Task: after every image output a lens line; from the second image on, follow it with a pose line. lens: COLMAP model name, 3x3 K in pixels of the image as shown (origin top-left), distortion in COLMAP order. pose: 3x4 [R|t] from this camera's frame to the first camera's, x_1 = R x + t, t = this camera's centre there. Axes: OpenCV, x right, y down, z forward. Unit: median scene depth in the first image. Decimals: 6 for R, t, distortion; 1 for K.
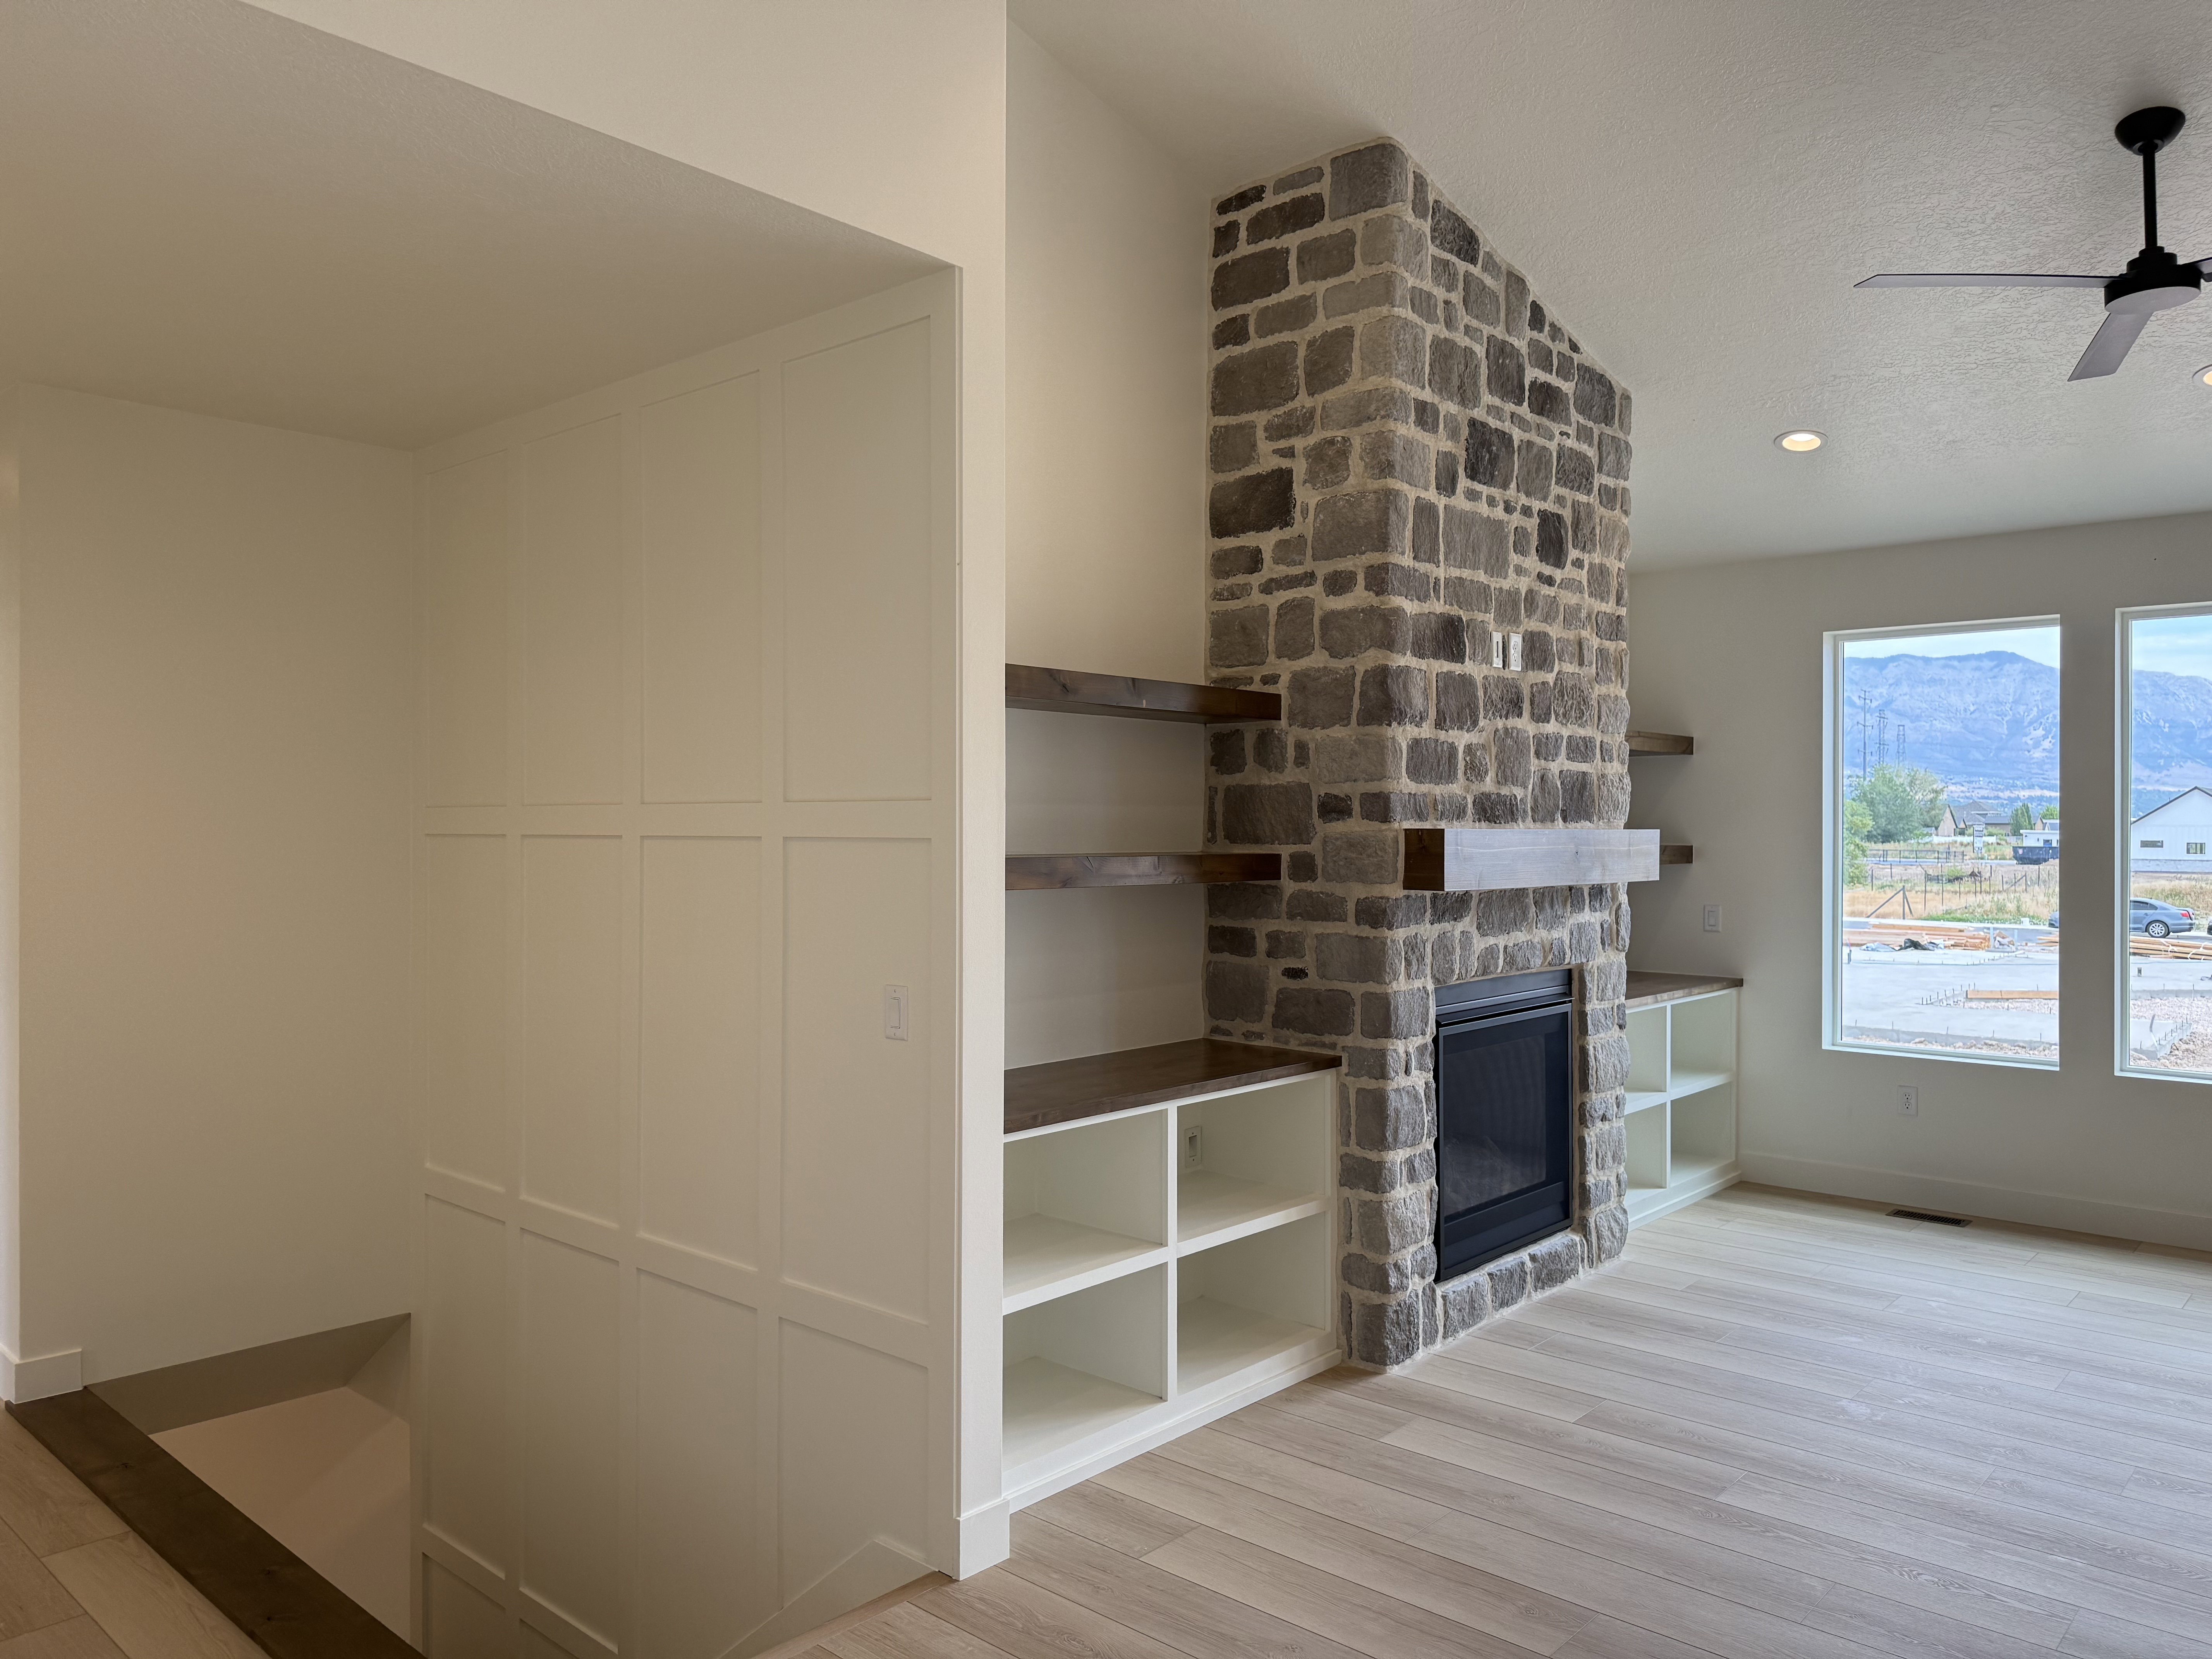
lens RADIAL K [[1541.5, 0, 1107.2], [0, 1541.5, 840.4], [0, 0, 1]] dist [0.144166, -0.240489]
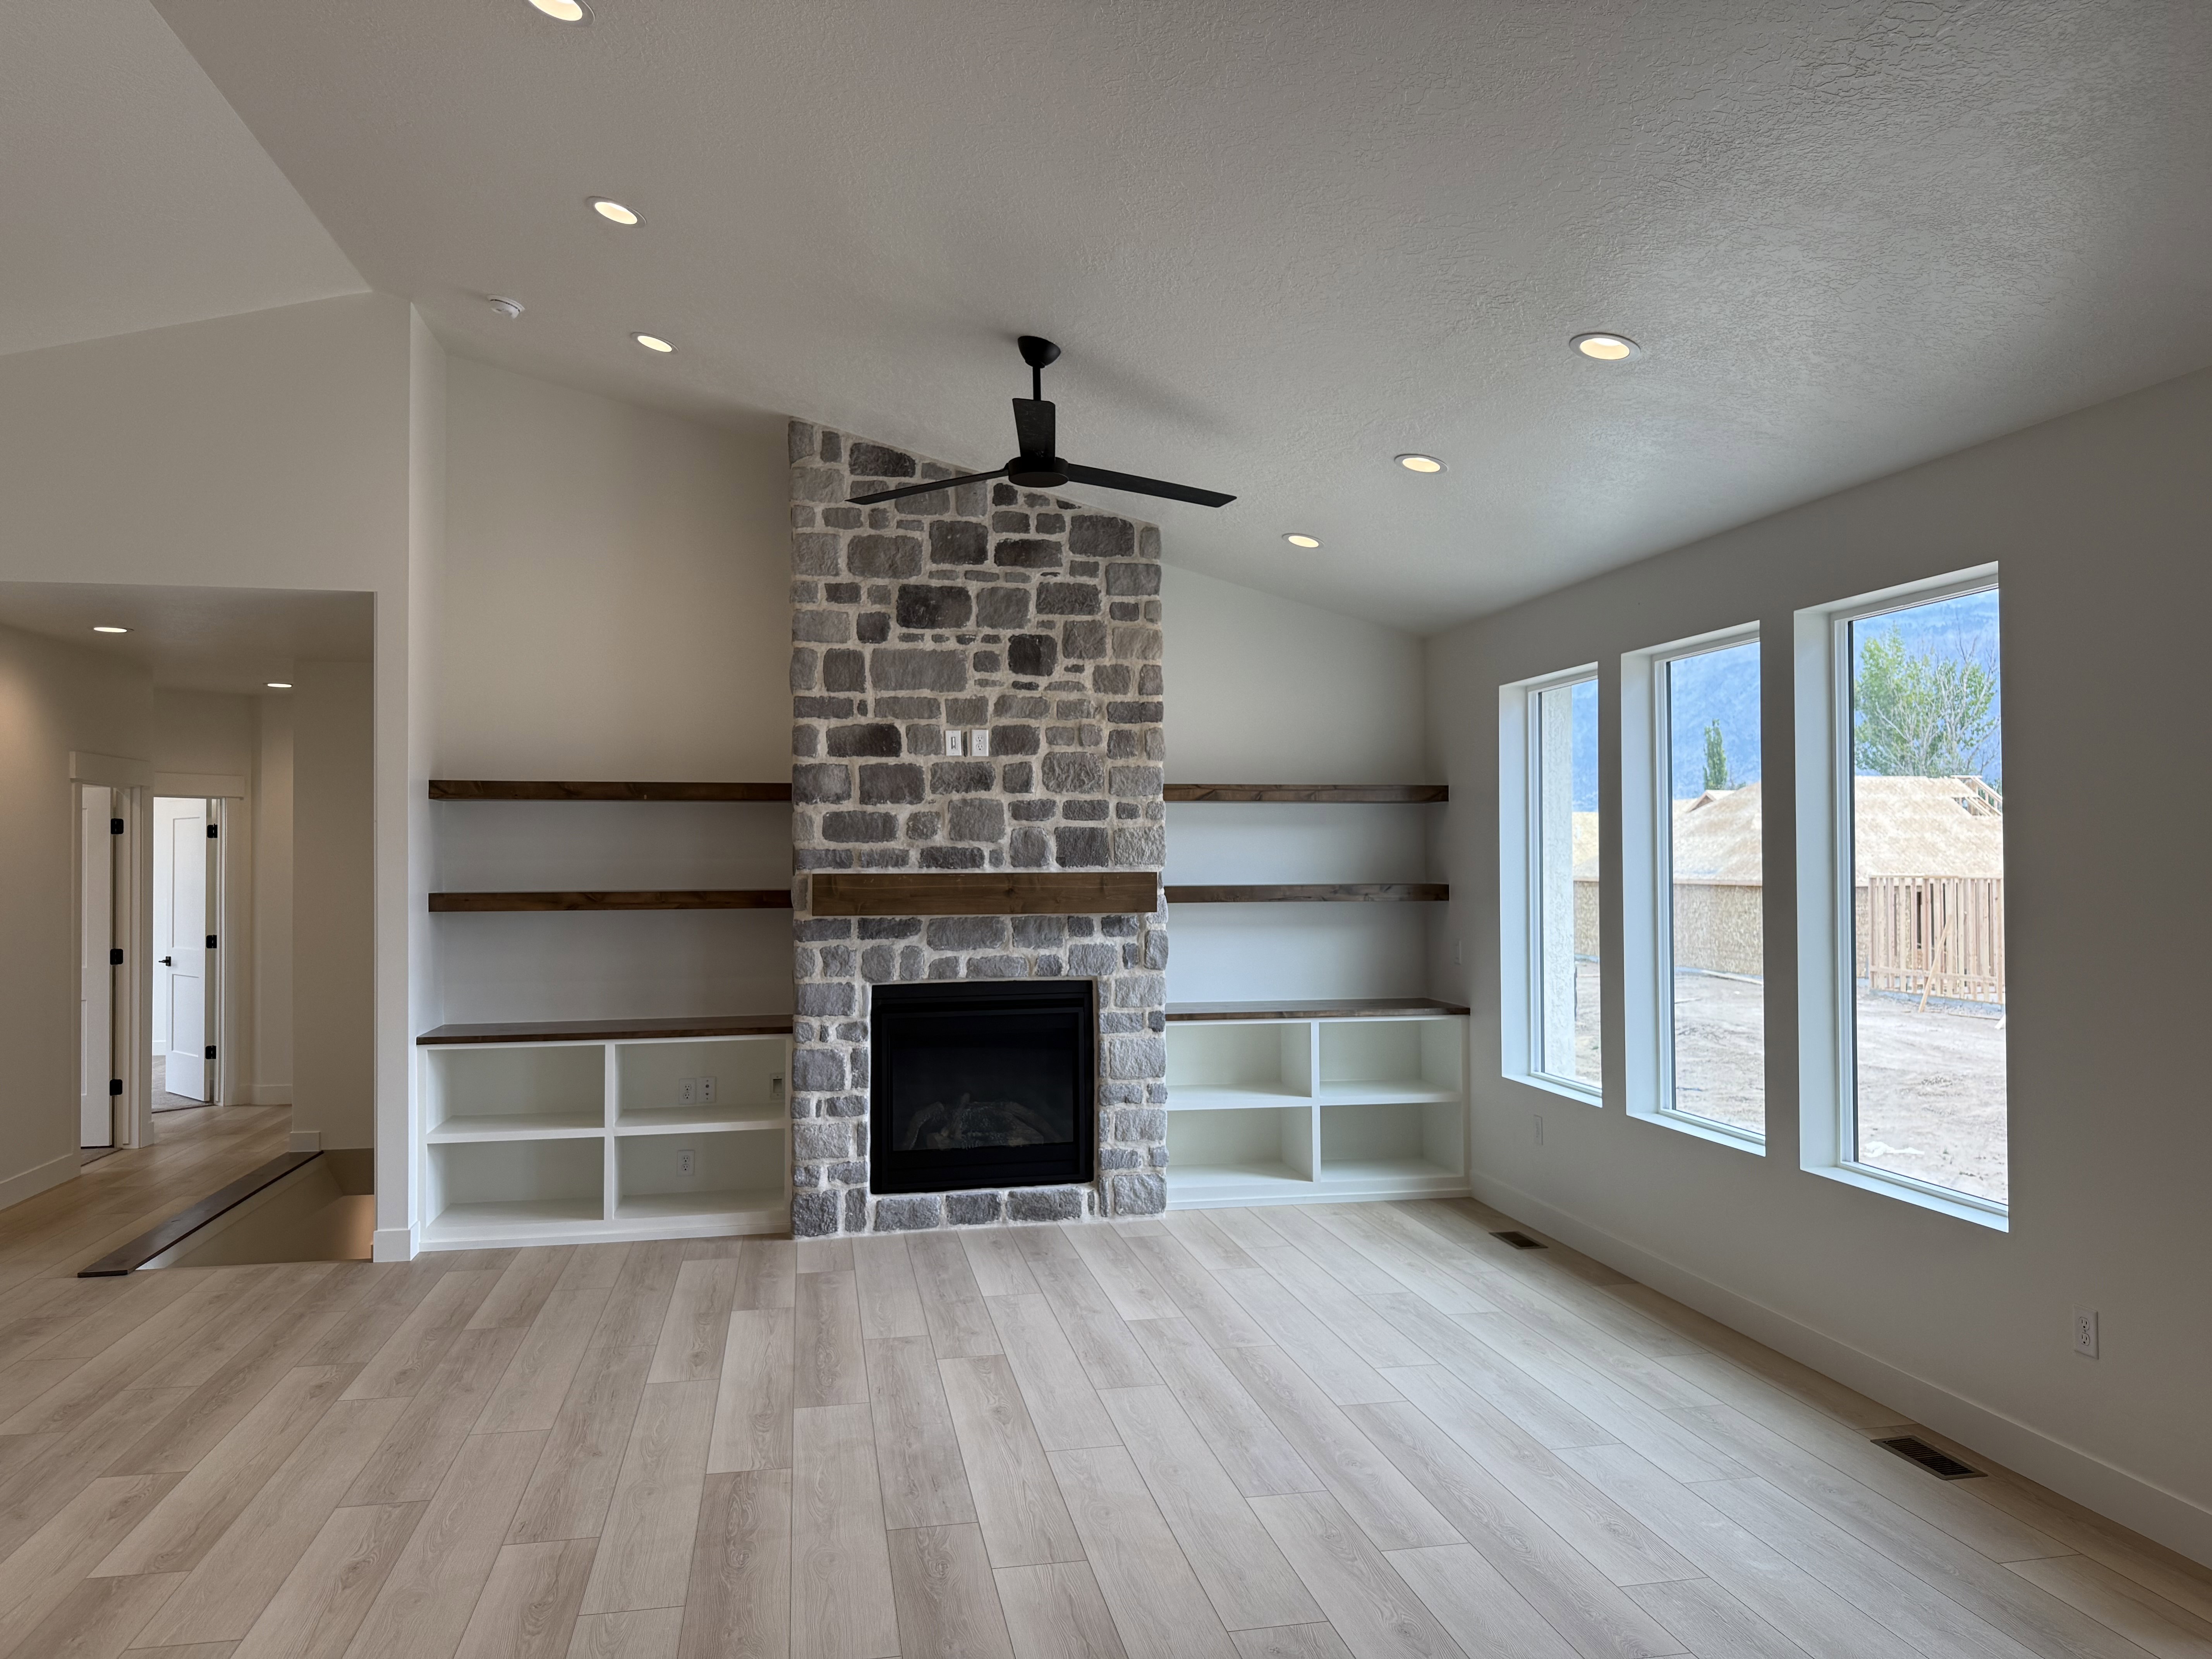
lens RADIAL K [[1541.5, 0, 1107.2], [0, 1541.5, 840.4], [0, 0, 1]] dist [0.144166, -0.240489]
pose [[0.803343, -0.012101, -0.595394, 1.217051], [0.000619, 0.999810, -0.019486, -0.009710], [0.595516, 0.015286, 0.803198, -0.019943]]
